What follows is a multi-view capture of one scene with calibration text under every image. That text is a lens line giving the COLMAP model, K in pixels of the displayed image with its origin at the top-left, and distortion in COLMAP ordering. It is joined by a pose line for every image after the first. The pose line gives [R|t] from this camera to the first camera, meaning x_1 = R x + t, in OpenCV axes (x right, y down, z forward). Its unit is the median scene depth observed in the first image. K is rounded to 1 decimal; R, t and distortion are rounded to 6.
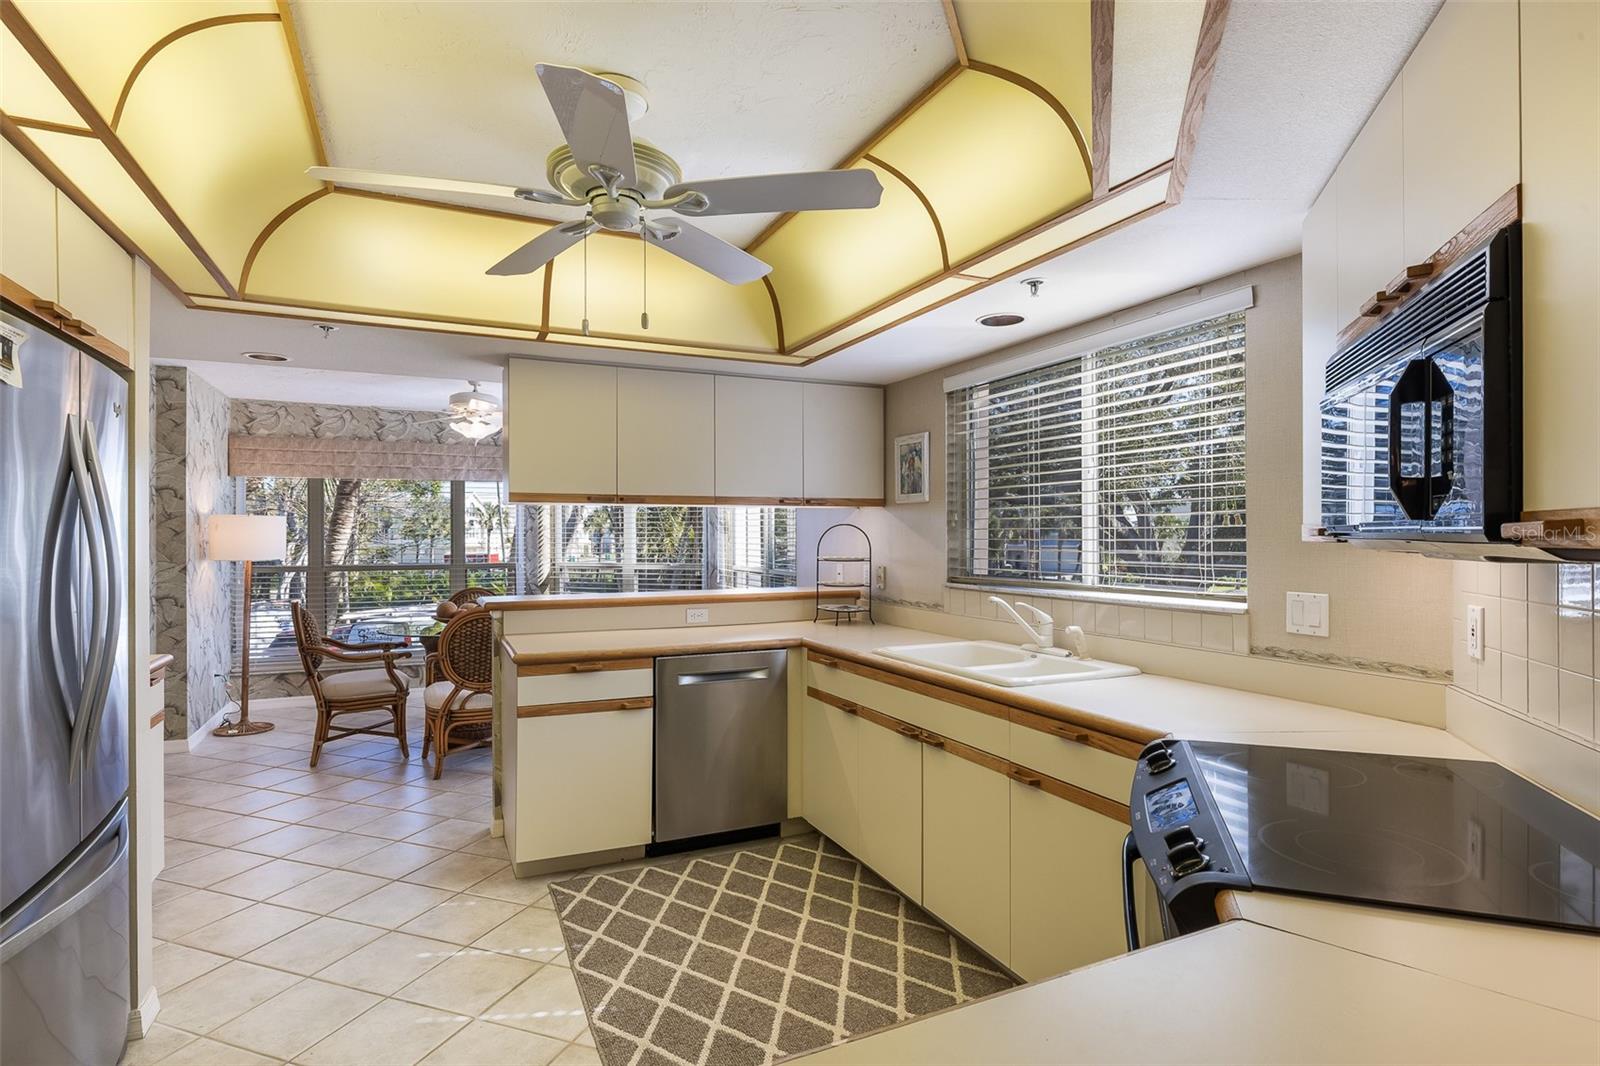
lens RADIAL K [[815.6, 0, 809.3], [0, 815.6, 532.7], [0, 0, 1]] dist [-0.013112, 0.000792]
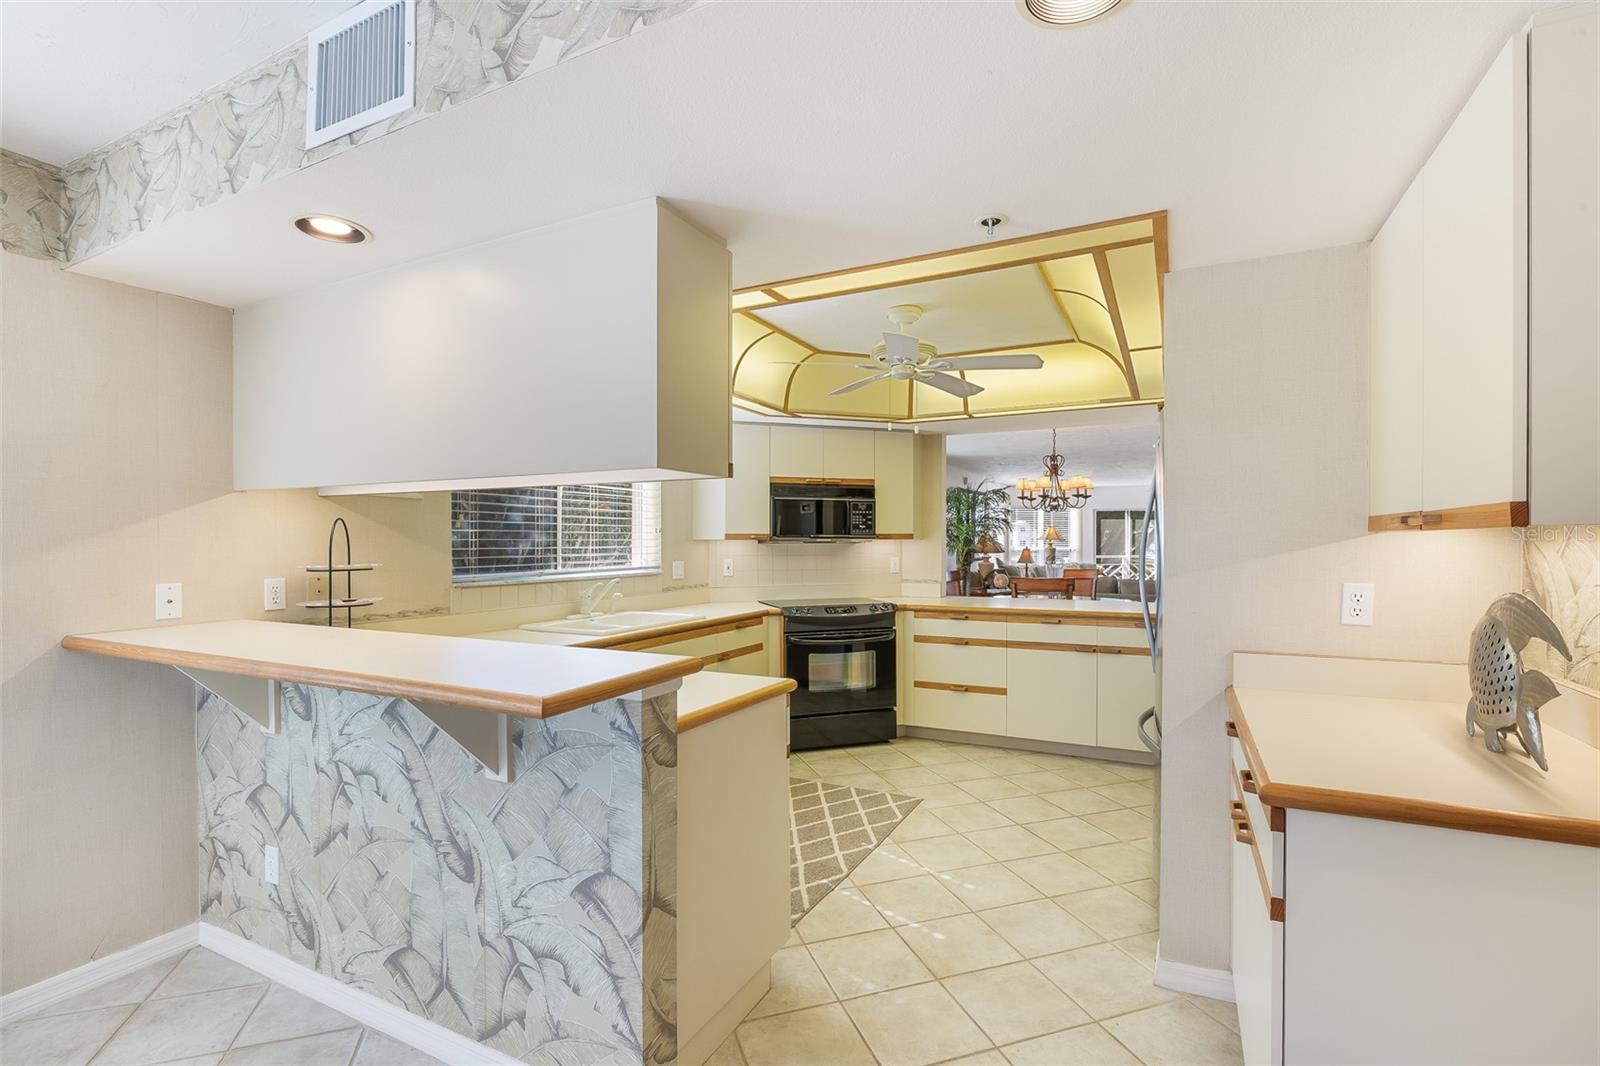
lens RADIAL K [[726.9, 0, 803.5], [0, 726.9, 550.0], [0, 0, 1]] dist [-0.001290, -0.000022]
pose [[-0.608677, -0.006695, 0.793390, -0.931511], [0.000149, 0.999963, 0.008552, 0.014949], [-0.793418, 0.005324, -0.608653, 1.414611]]
